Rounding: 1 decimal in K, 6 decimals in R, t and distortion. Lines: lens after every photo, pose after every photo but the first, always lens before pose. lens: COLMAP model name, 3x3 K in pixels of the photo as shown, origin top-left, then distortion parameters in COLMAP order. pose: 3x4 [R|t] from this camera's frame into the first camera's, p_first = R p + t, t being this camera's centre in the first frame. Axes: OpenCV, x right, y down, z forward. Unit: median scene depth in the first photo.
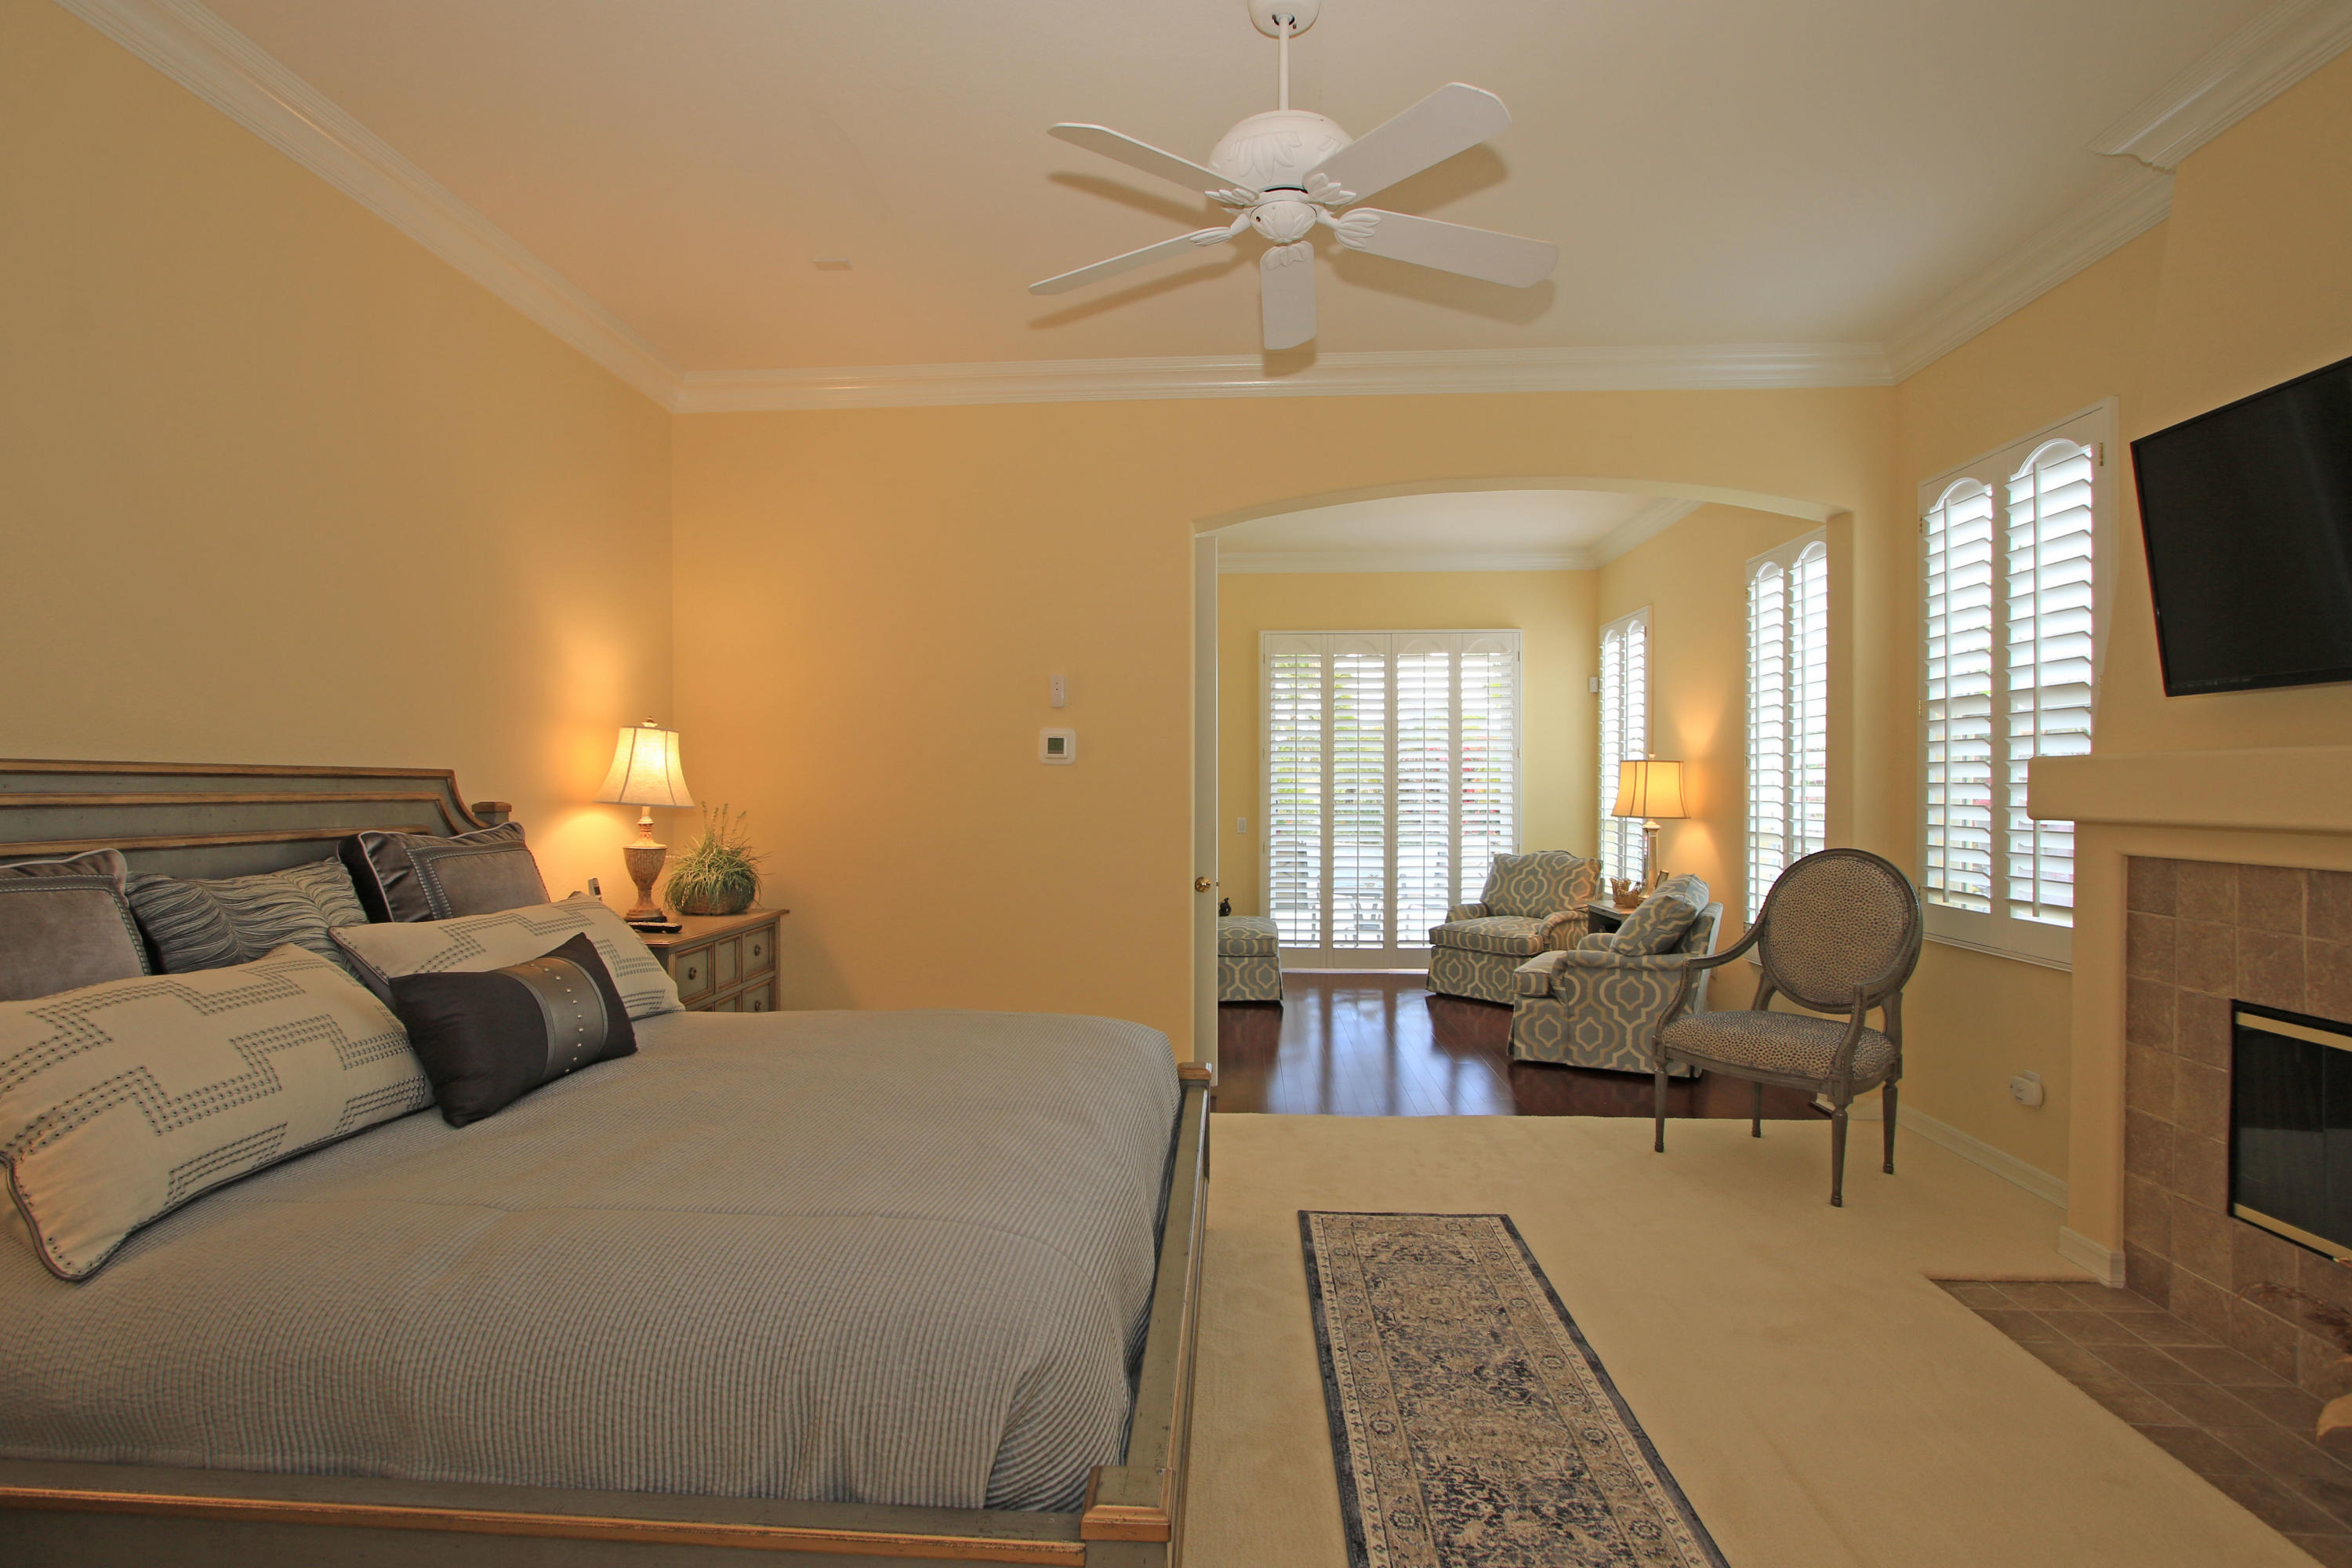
lens RADIAL K [[1121.1, 0, 1184.1], [0, 1121.1, 790.3], [0, 0, 1]] dist [-0.023731, 0.003473]
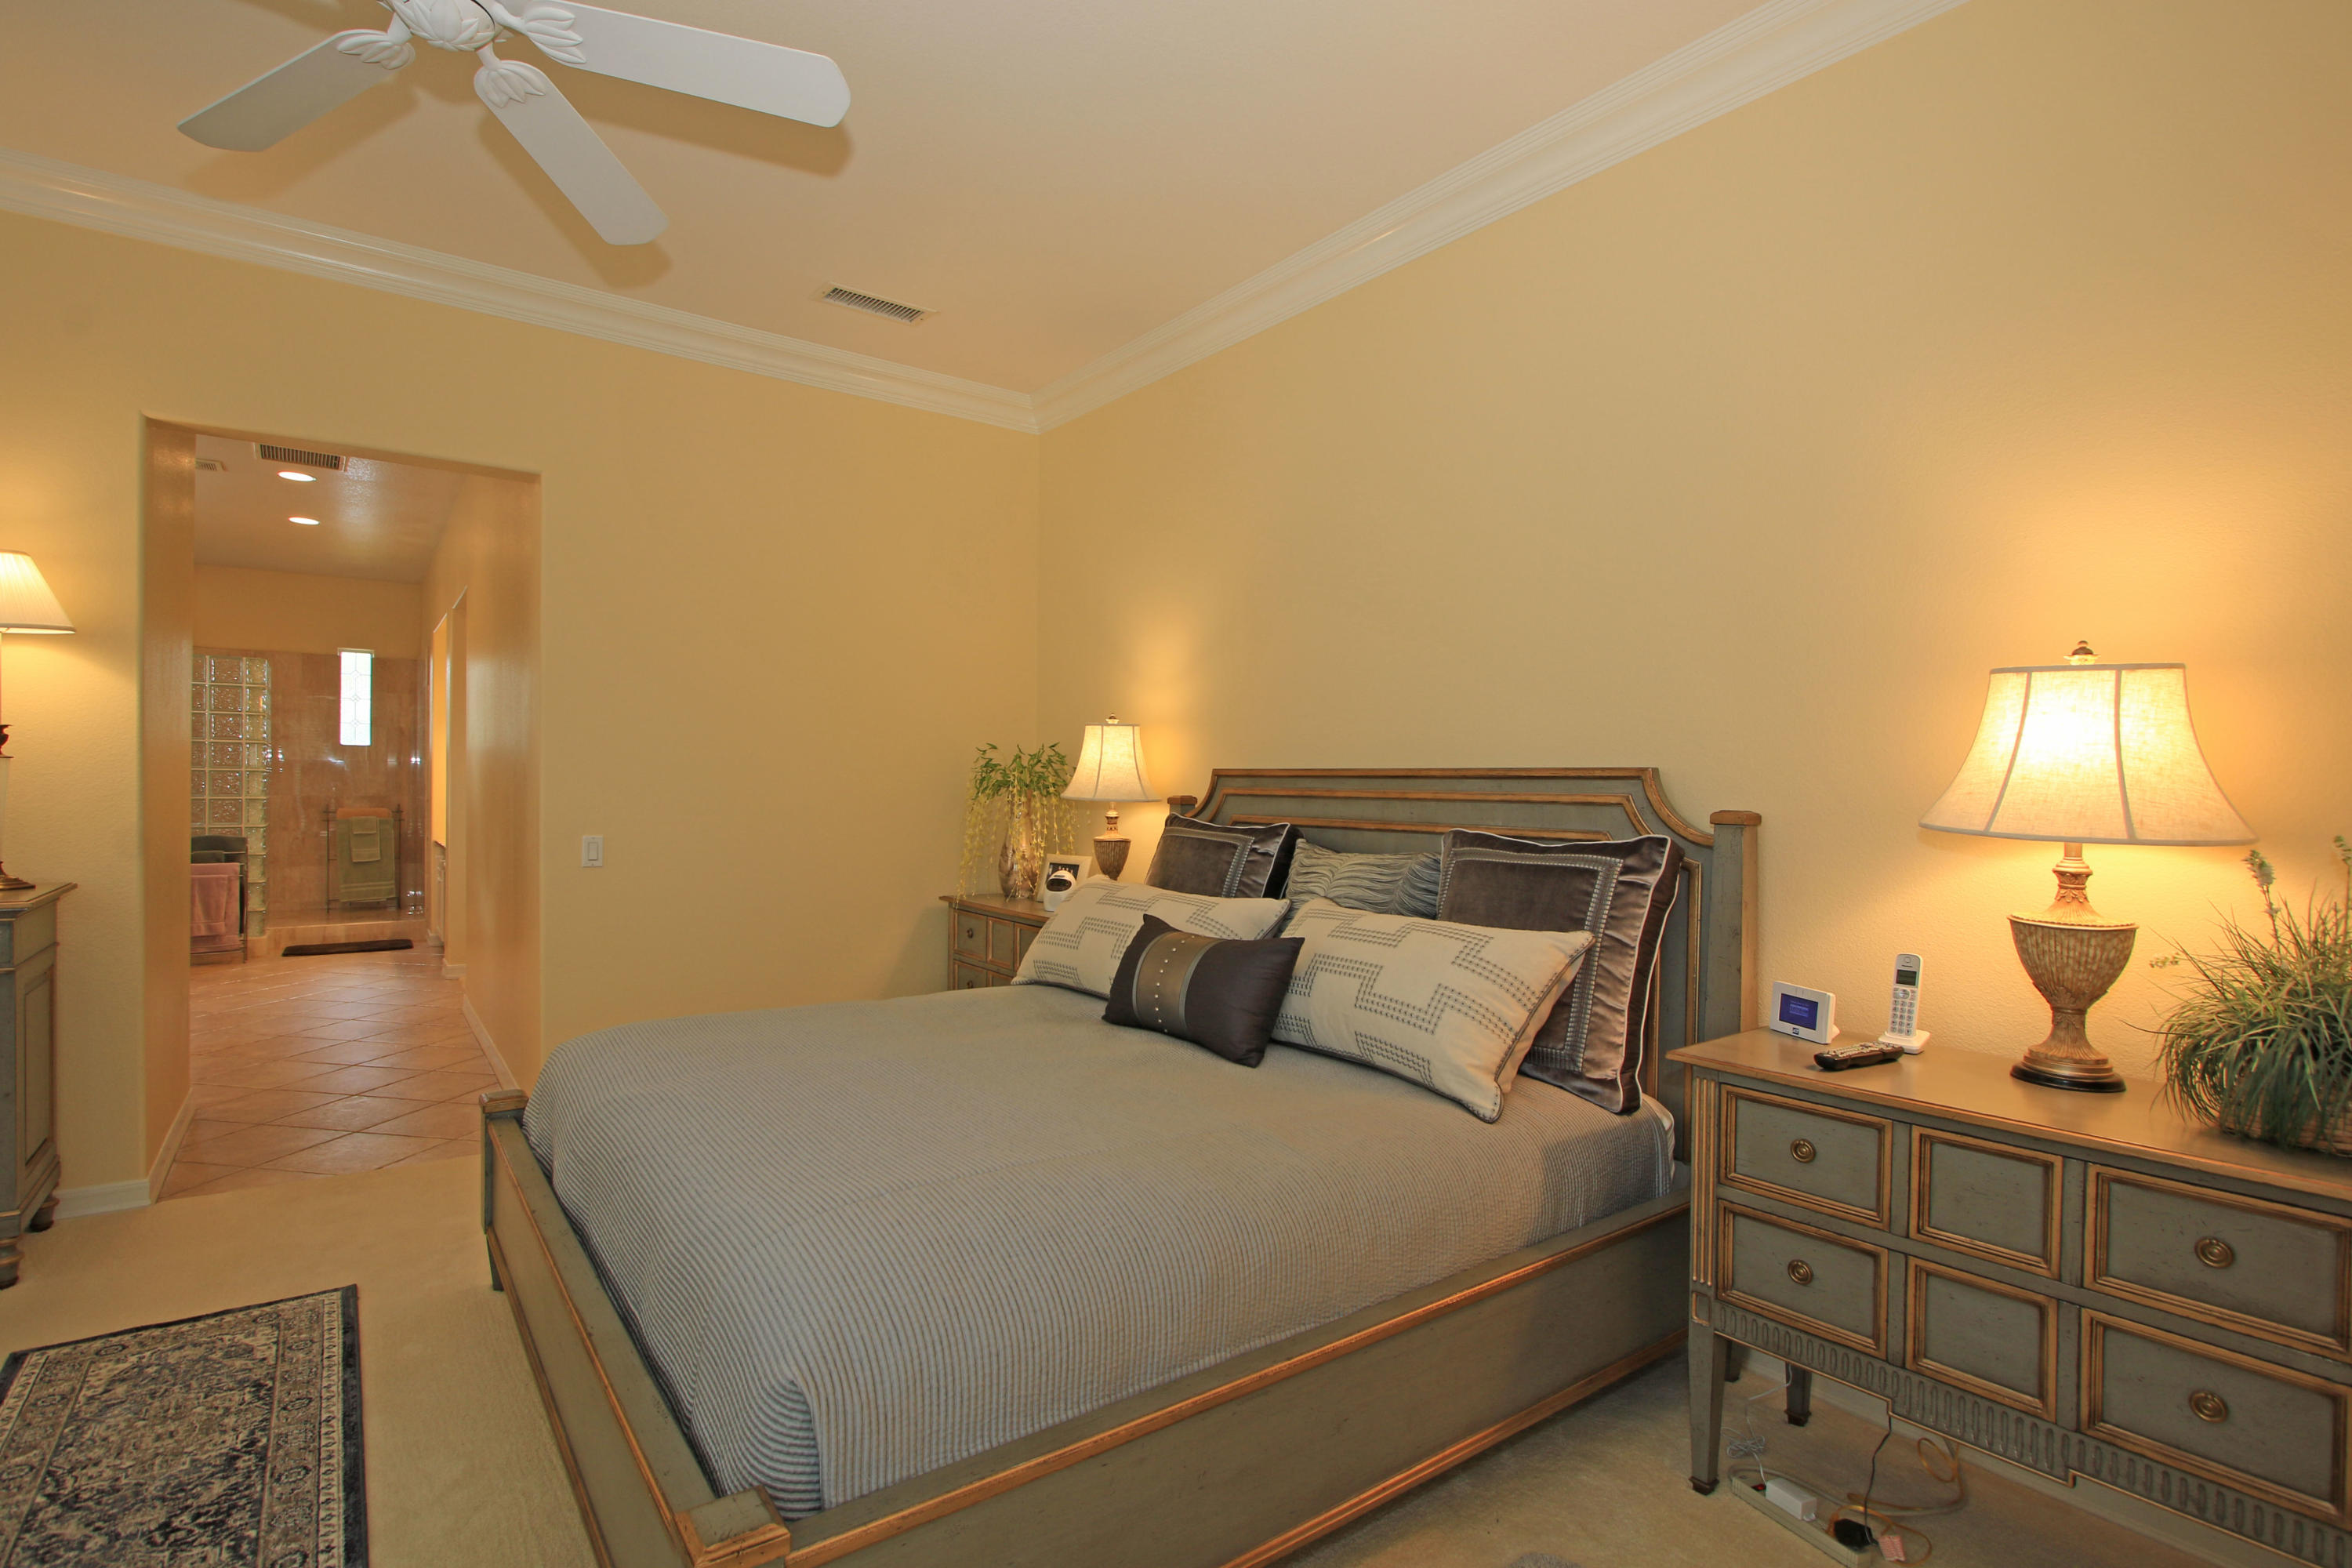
lens RADIAL K [[1121.1, 0, 1166.7], [0, 1121.1, 794.0], [0, 0, 1]] dist [-0.023731, 0.003473]
pose [[-0.768493, -0.016339, -0.639650, 0.152887], [-0.023767, 0.999713, 0.003018, 0.007272], [0.639417, 0.017522, -0.768661, 1.562731]]
